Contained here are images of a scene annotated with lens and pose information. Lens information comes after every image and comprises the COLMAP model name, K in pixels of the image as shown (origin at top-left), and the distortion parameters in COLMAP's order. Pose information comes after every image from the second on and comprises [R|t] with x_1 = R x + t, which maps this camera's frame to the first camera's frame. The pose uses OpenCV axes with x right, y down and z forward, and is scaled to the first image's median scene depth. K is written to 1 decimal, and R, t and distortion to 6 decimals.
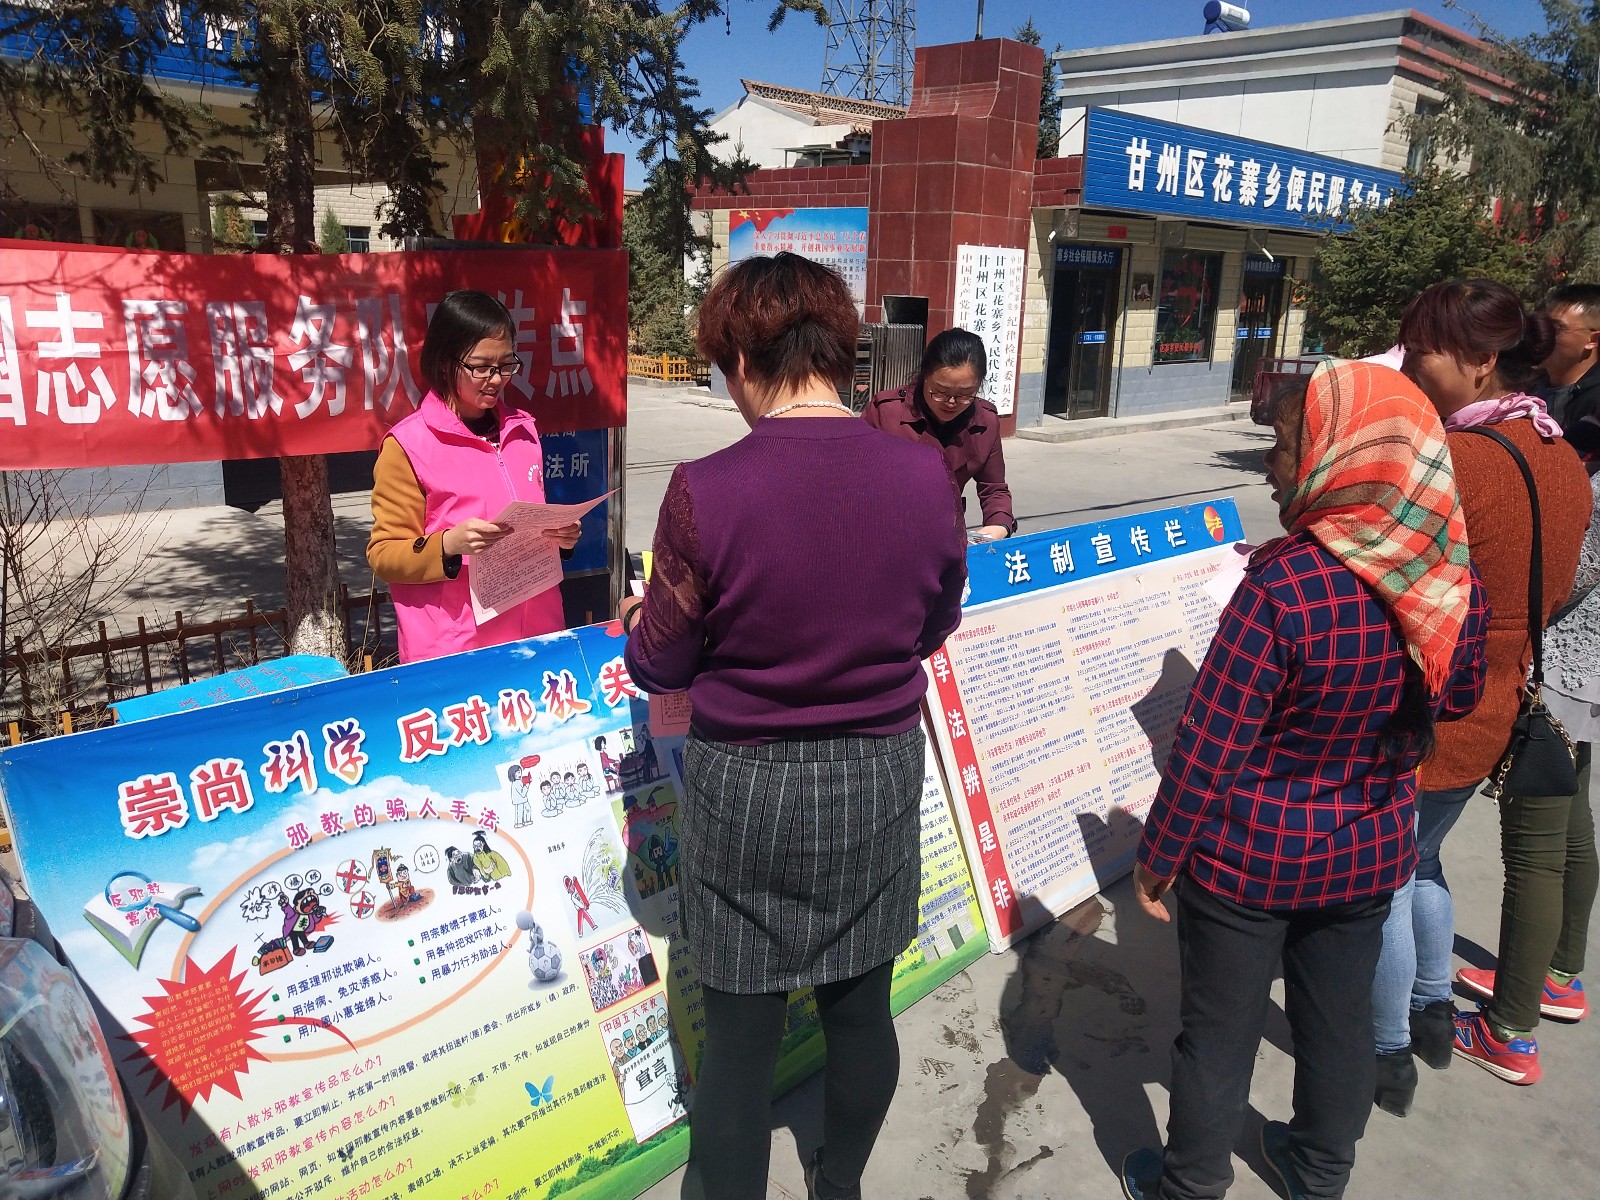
lens RADIAL K [[1253.0, 0, 800.0], [0, 1253.0, 600.0], [0, 0, 1]] dist [-0.003179, -0.001833]
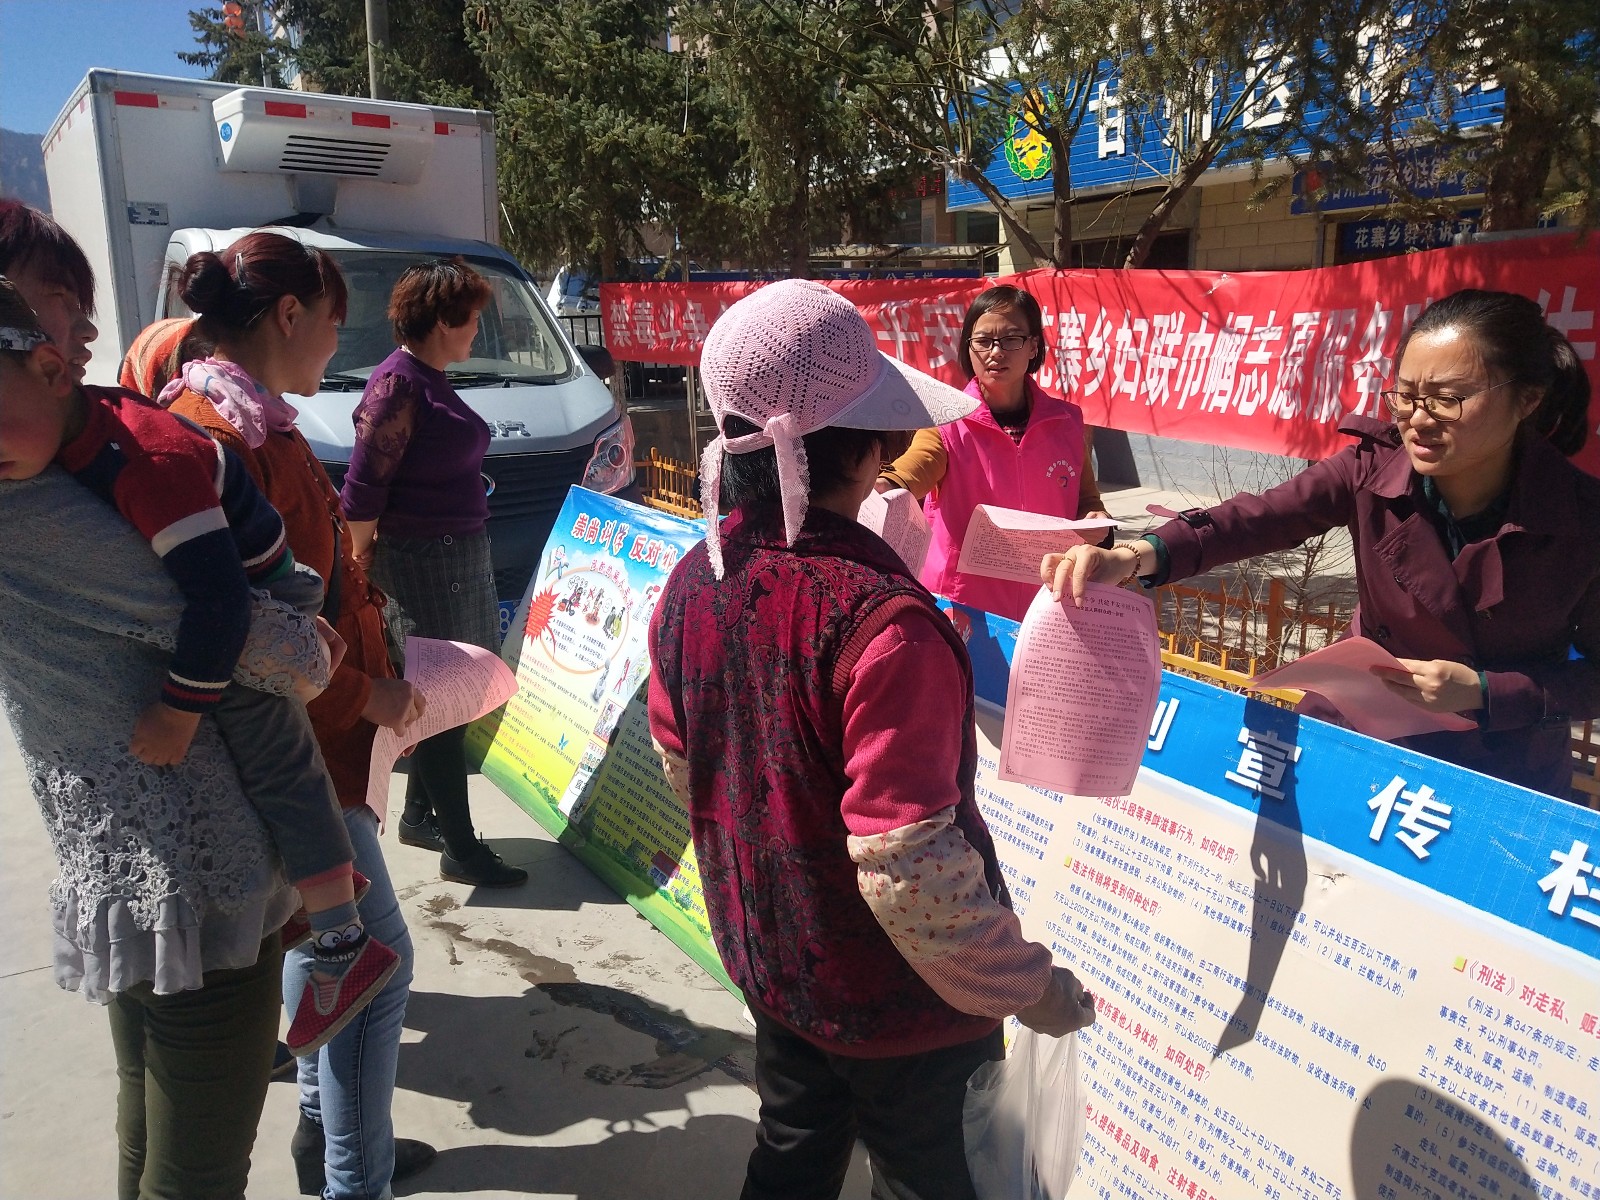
lens RADIAL K [[1253.0, 0, 800.0], [0, 1253.0, 600.0], [0, 0, 1]] dist [-0.003179, -0.001833]
pose [[-0.304282, 0.177716, -0.935858, 1.343152], [-0.223689, 0.941642, 0.251544, -0.330126], [0.925946, 0.285882, -0.246771, 1.706253]]
